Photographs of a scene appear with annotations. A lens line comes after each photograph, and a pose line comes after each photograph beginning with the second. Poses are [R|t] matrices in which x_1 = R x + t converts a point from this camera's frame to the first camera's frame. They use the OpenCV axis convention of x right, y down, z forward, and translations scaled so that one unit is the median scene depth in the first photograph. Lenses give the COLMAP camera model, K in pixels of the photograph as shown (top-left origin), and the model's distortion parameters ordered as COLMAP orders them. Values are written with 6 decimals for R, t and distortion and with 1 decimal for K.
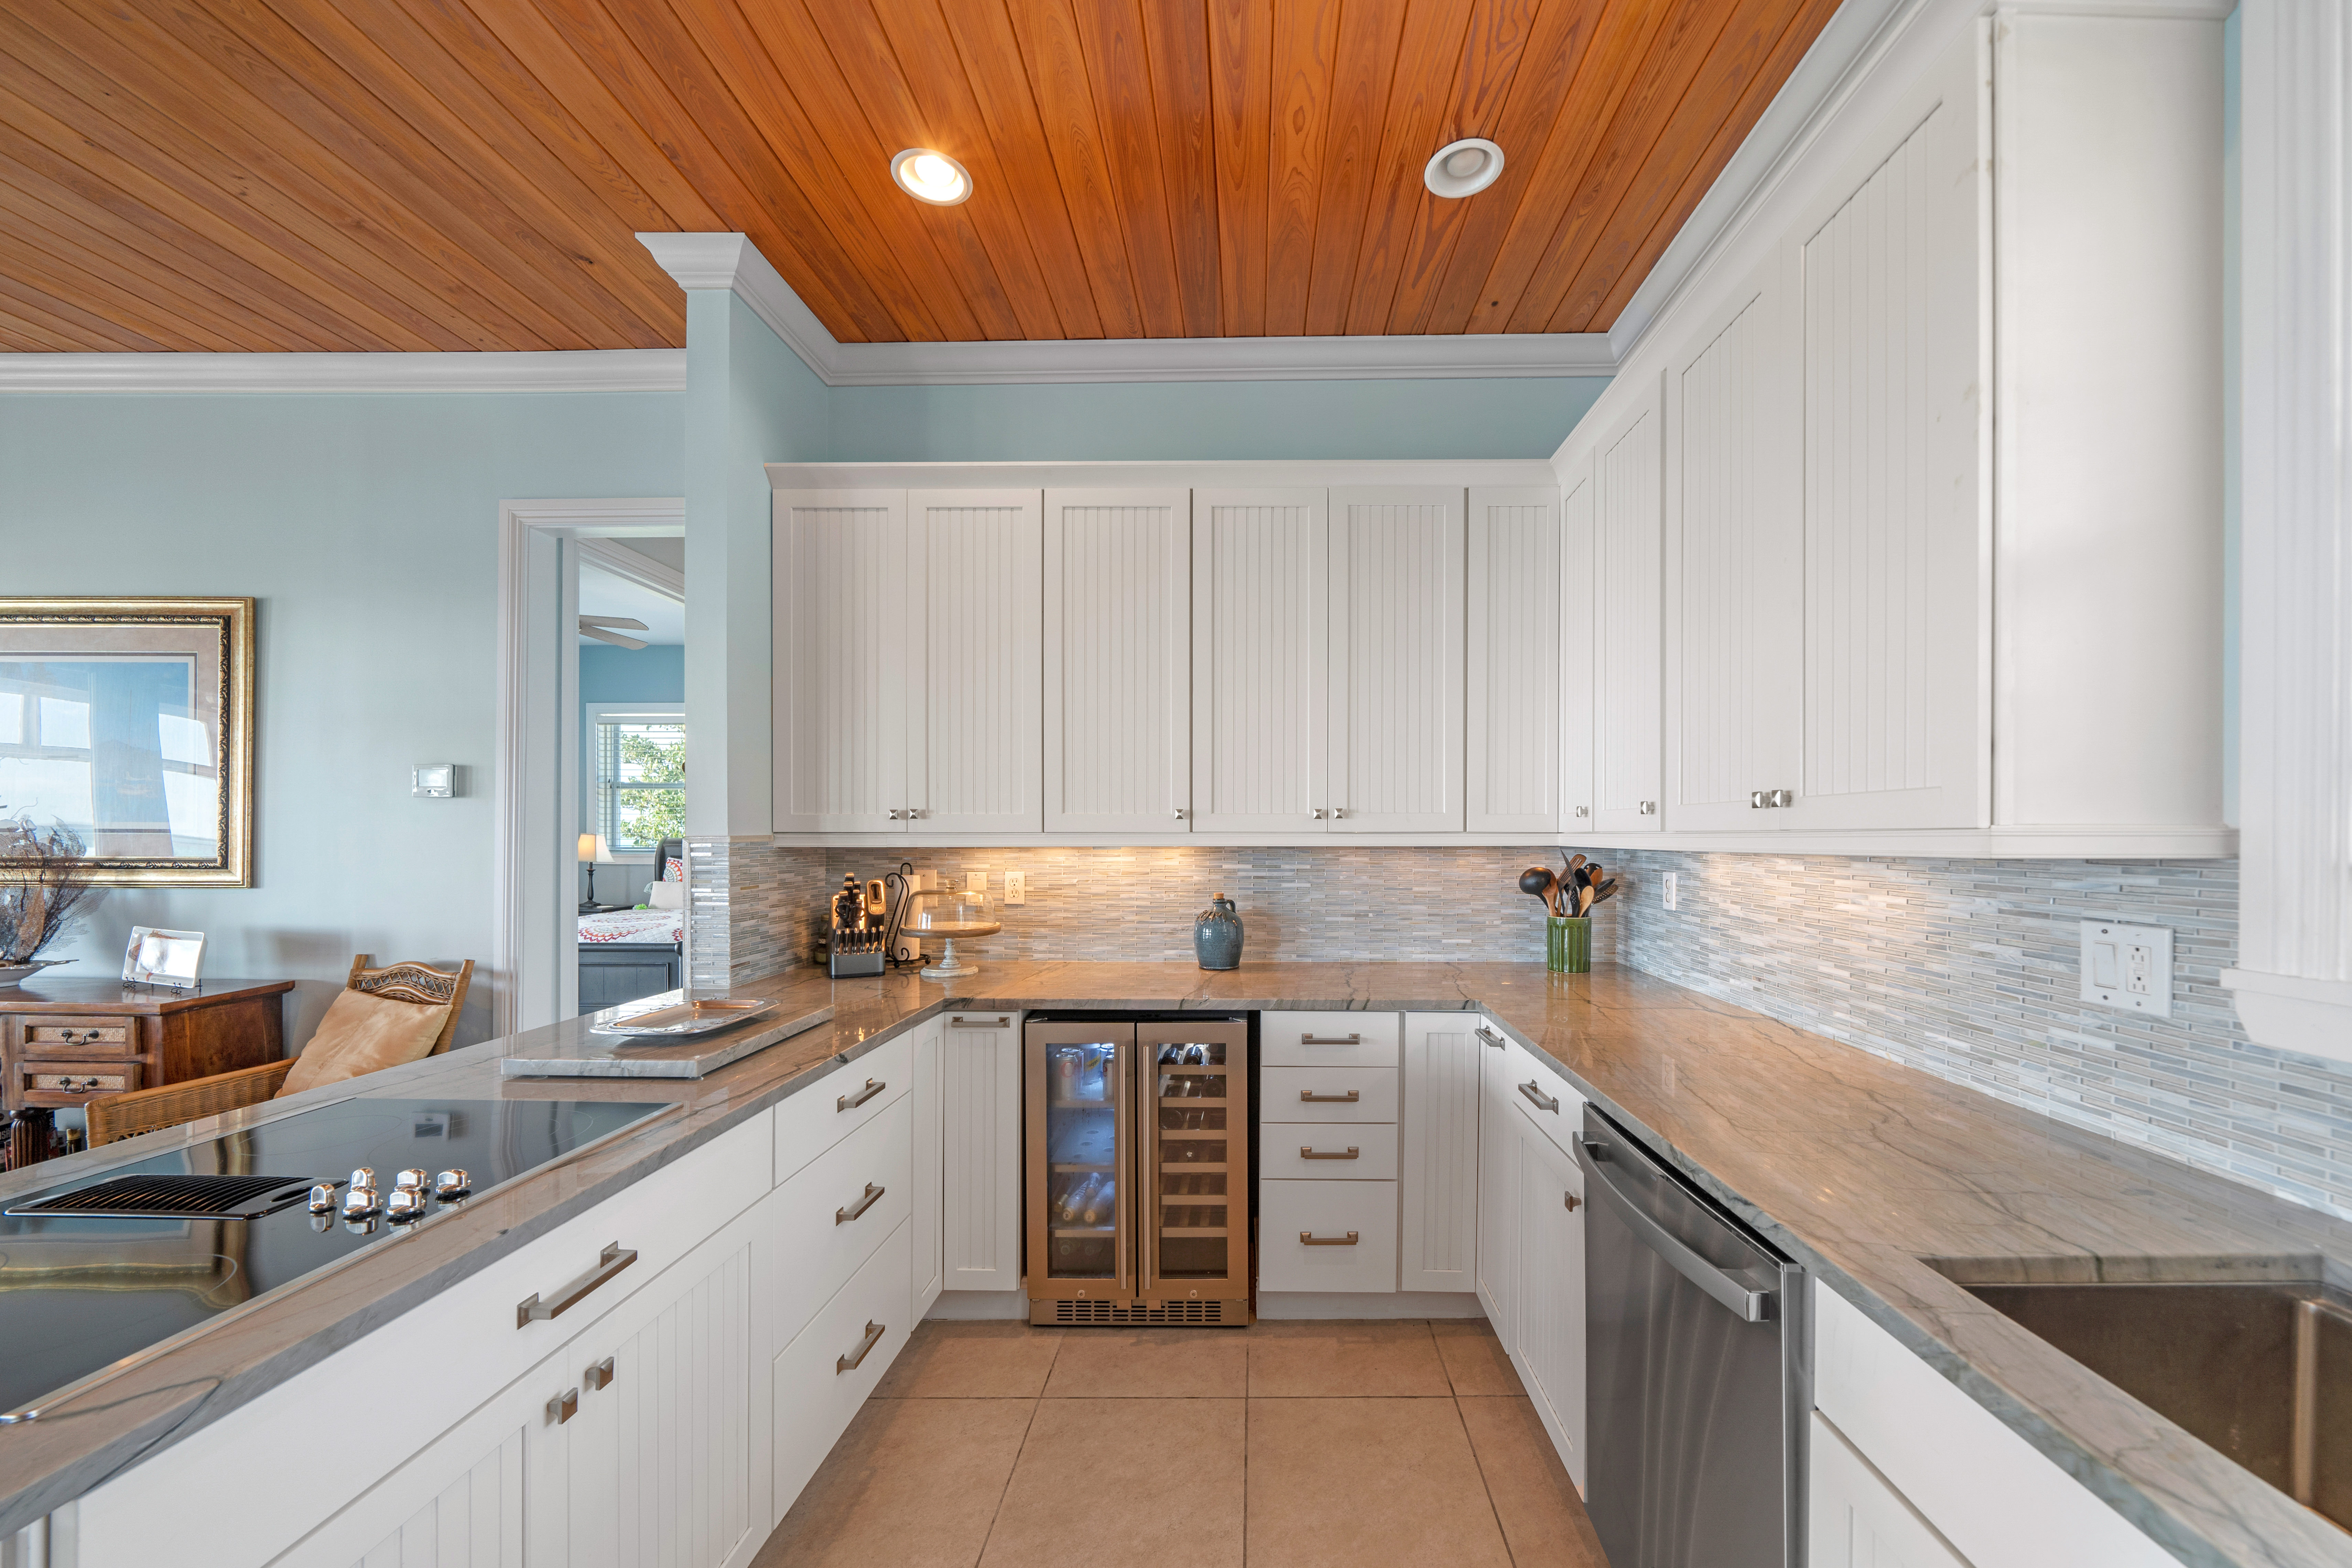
lens RADIAL K [[820.8, 0, 1204.7], [0, 820.8, 831.1], [0, 0, 1]] dist [-0.000345, -0.000018]
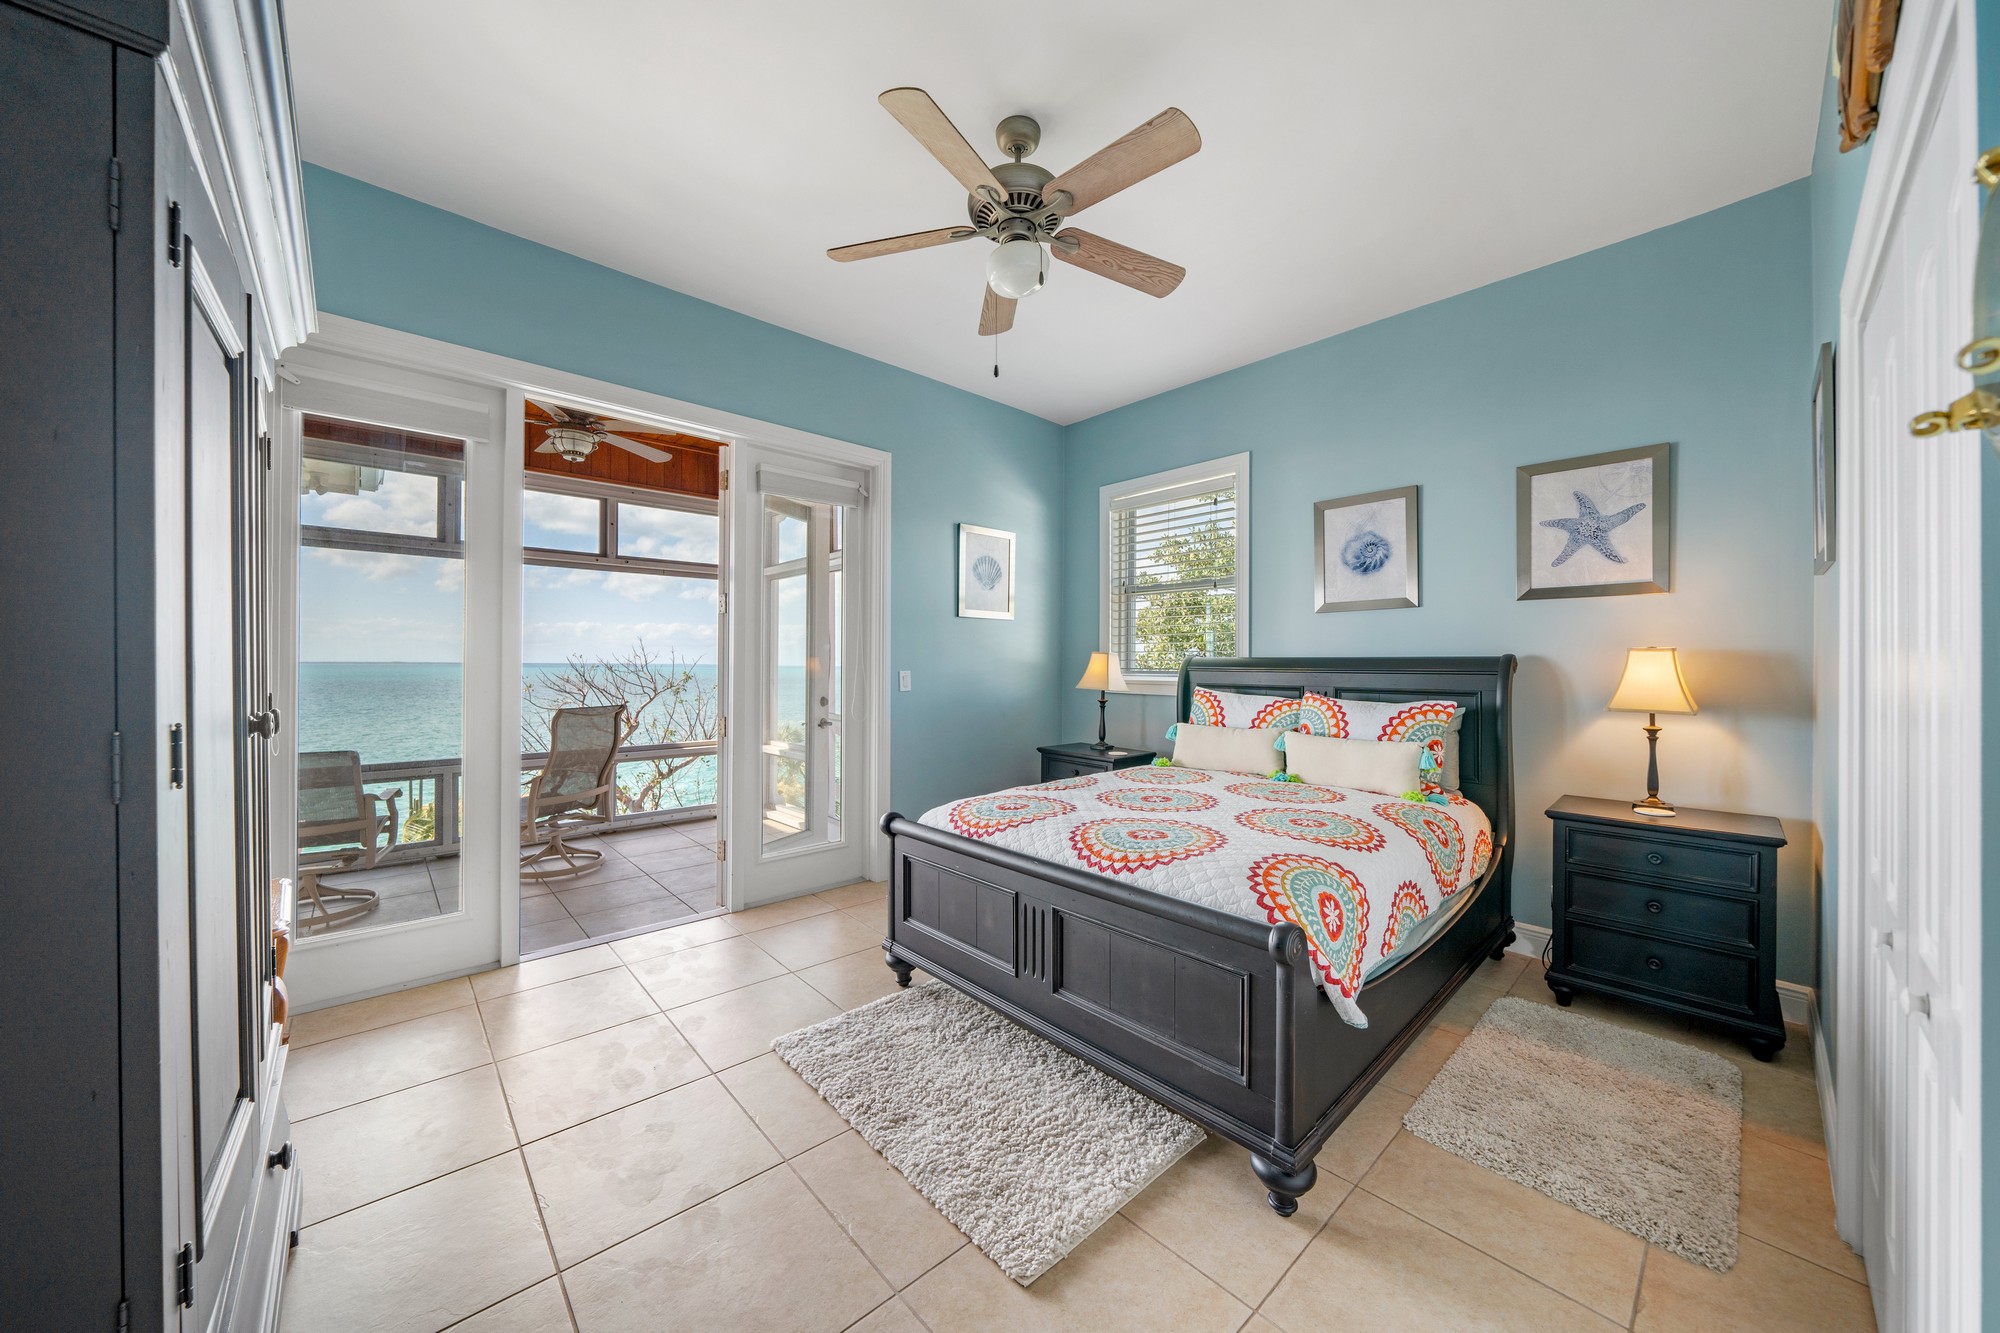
lens RADIAL K [[697.9, 0, 993.2], [0, 697.9, 656.0], [0, 0, 1]] dist [-0.000345, -0.000018]
pose [[0.686186, 0.002956, -0.727421, -0.356715], [-0.000801, 0.999994, 0.003309, 0.004203], [0.727426, -0.001688, 0.686184, 0.494365]]
